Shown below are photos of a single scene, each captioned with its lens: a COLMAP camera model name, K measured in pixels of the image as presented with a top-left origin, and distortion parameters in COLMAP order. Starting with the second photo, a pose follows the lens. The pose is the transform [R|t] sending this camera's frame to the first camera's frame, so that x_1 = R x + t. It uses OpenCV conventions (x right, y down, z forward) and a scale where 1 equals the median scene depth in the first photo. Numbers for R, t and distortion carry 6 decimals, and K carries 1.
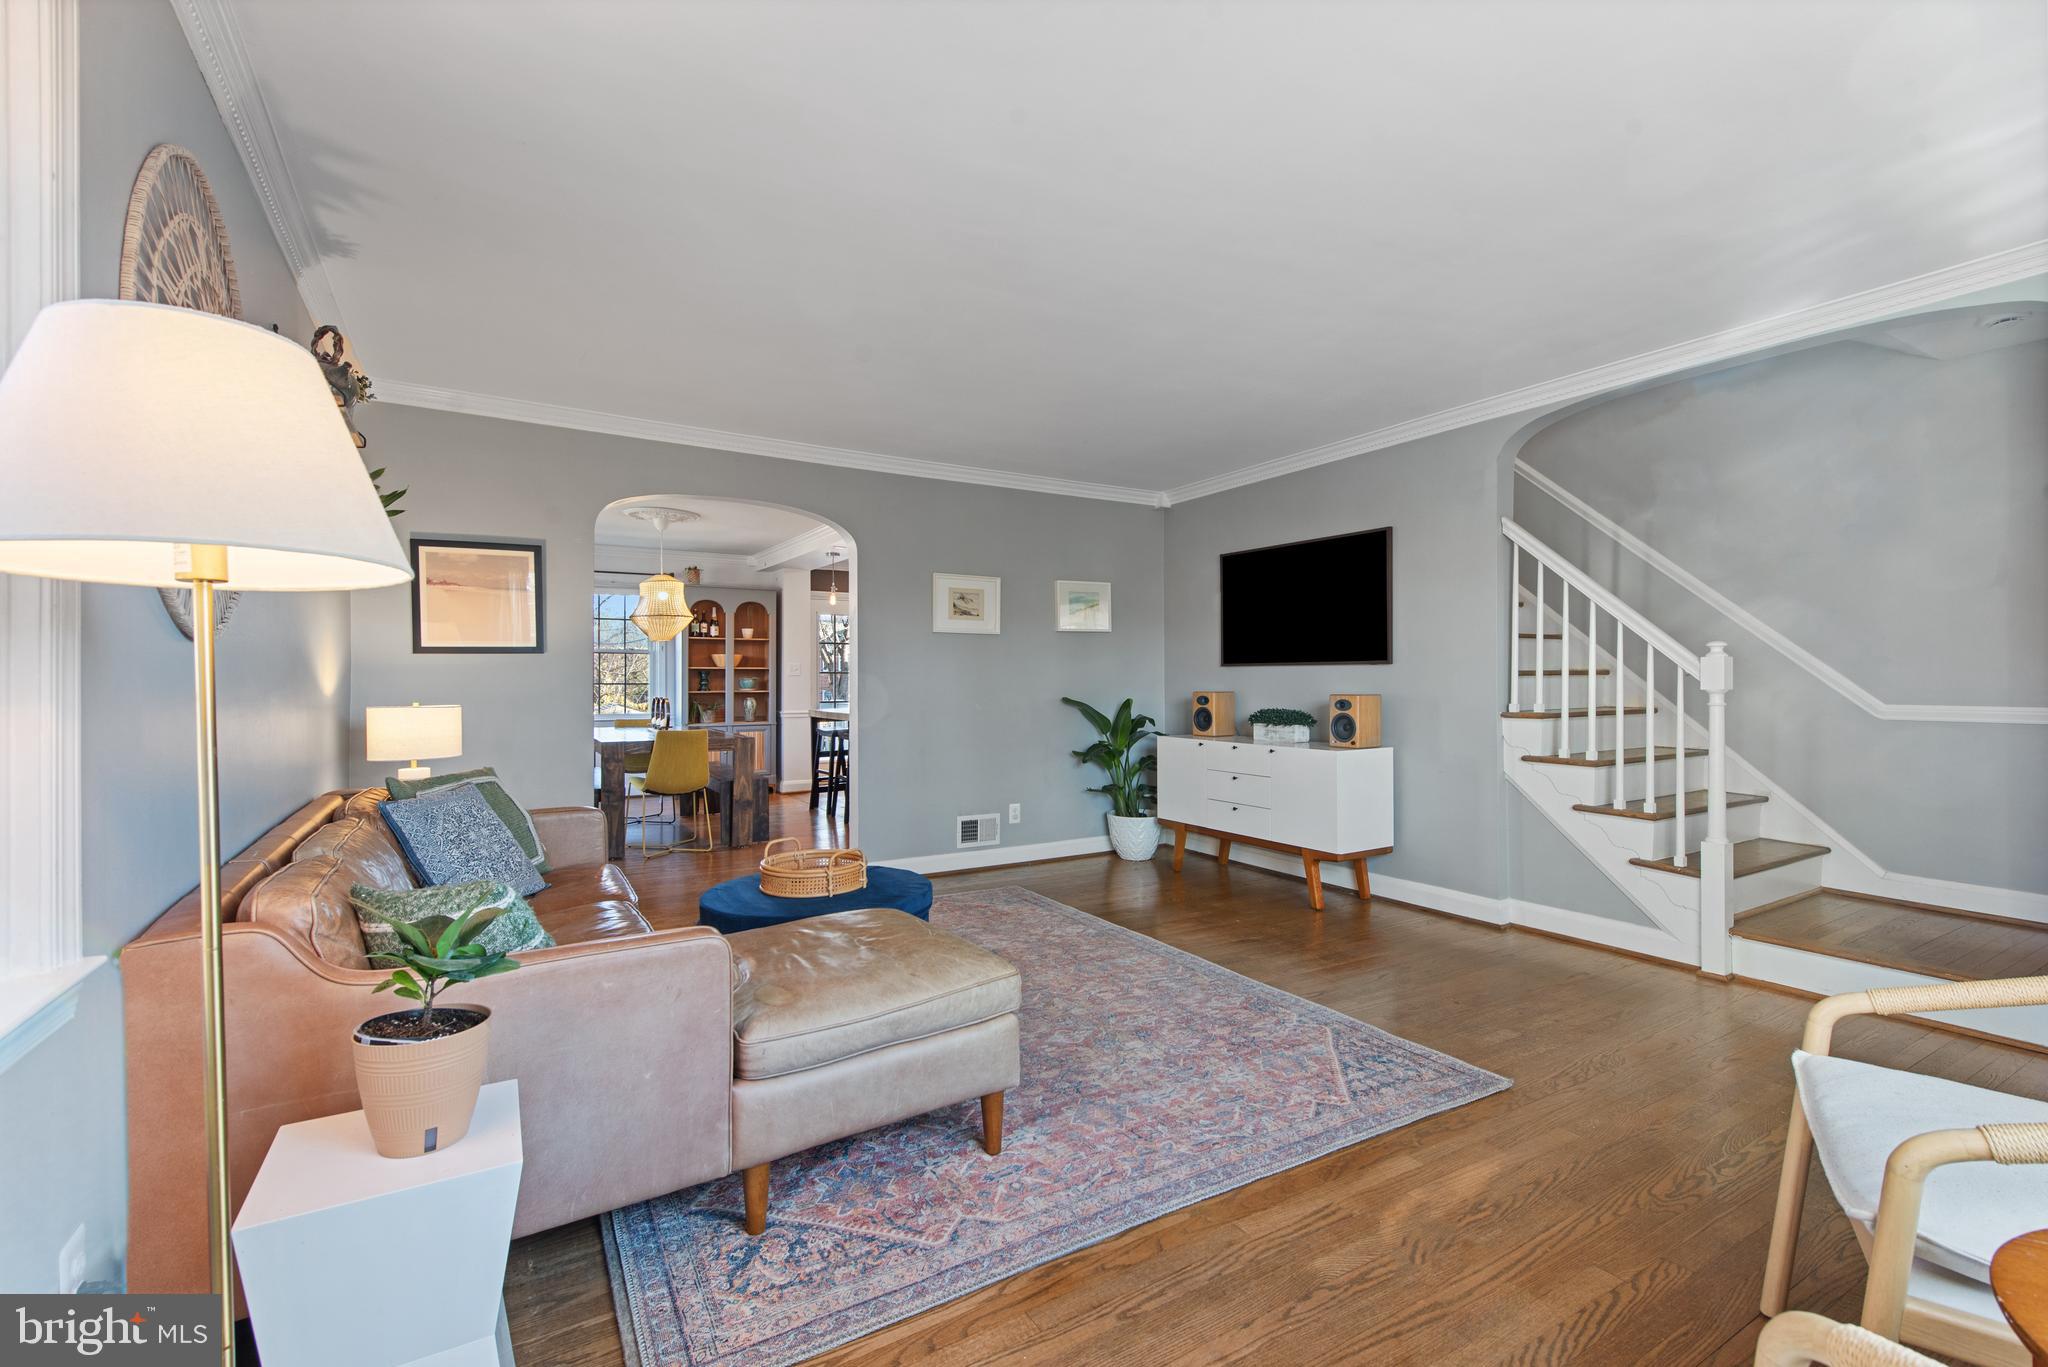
lens RADIAL K [[900.8, 0, 1020.7], [0, 900.8, 686.5], [0, 0, 1]] dist [0.018337, -0.004595]
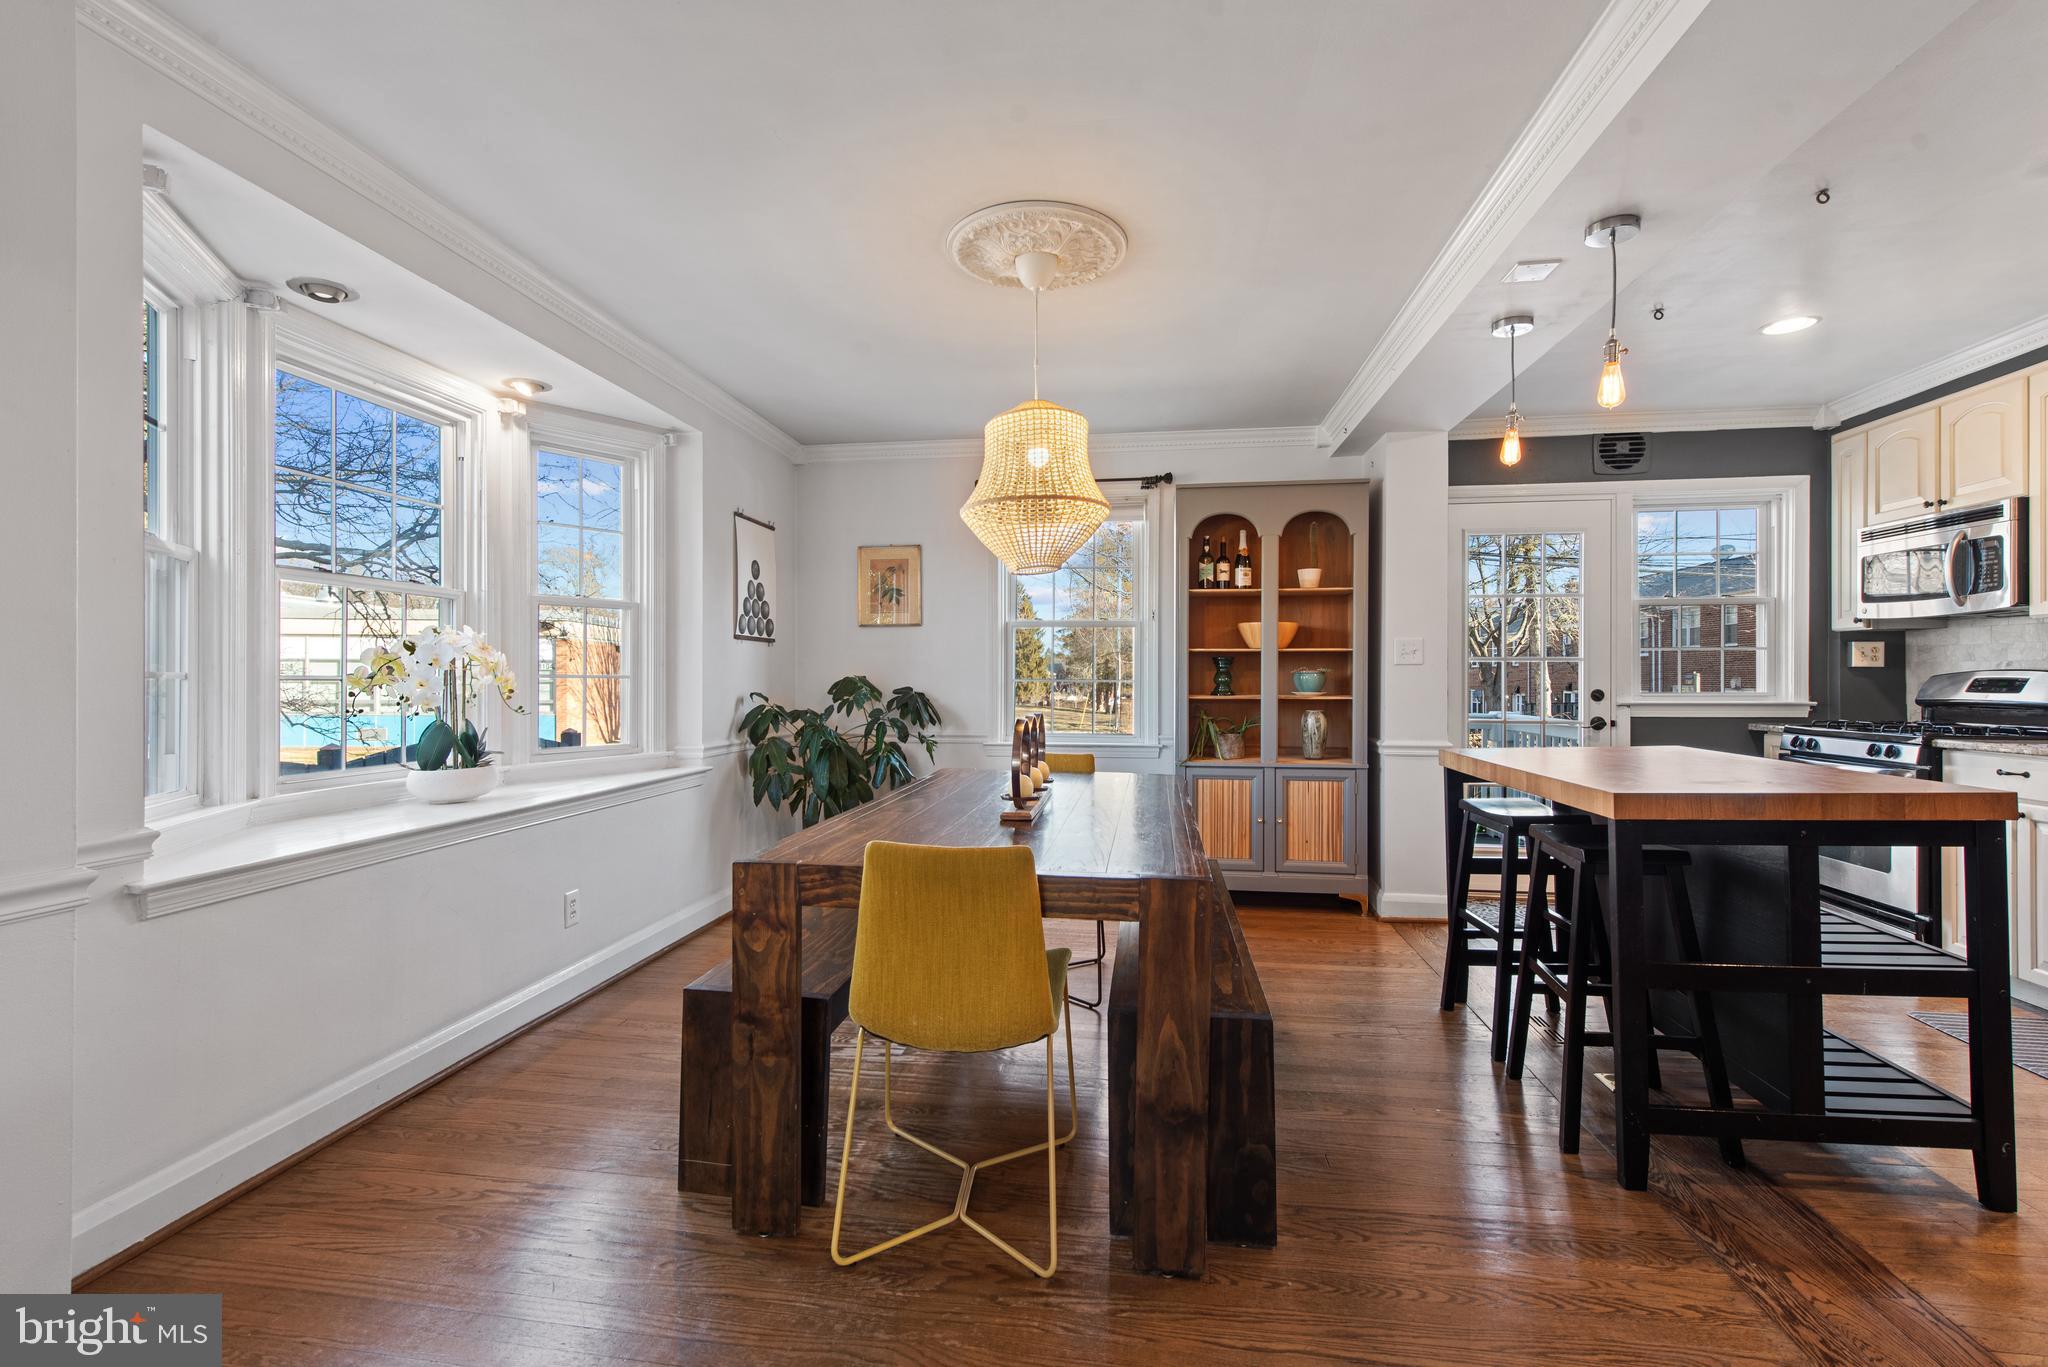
lens RADIAL K [[900.8, 0, 1019.3], [0, 900.8, 682.4], [0, 0, 1]] dist [0.018337, -0.004595]
pose [[0.779488, 0.001949, -0.626414, -0.120112], [-0.005911, 0.999974, -0.004244, 0.000415], [0.626389, 0.007010, 0.779479, 0.528427]]
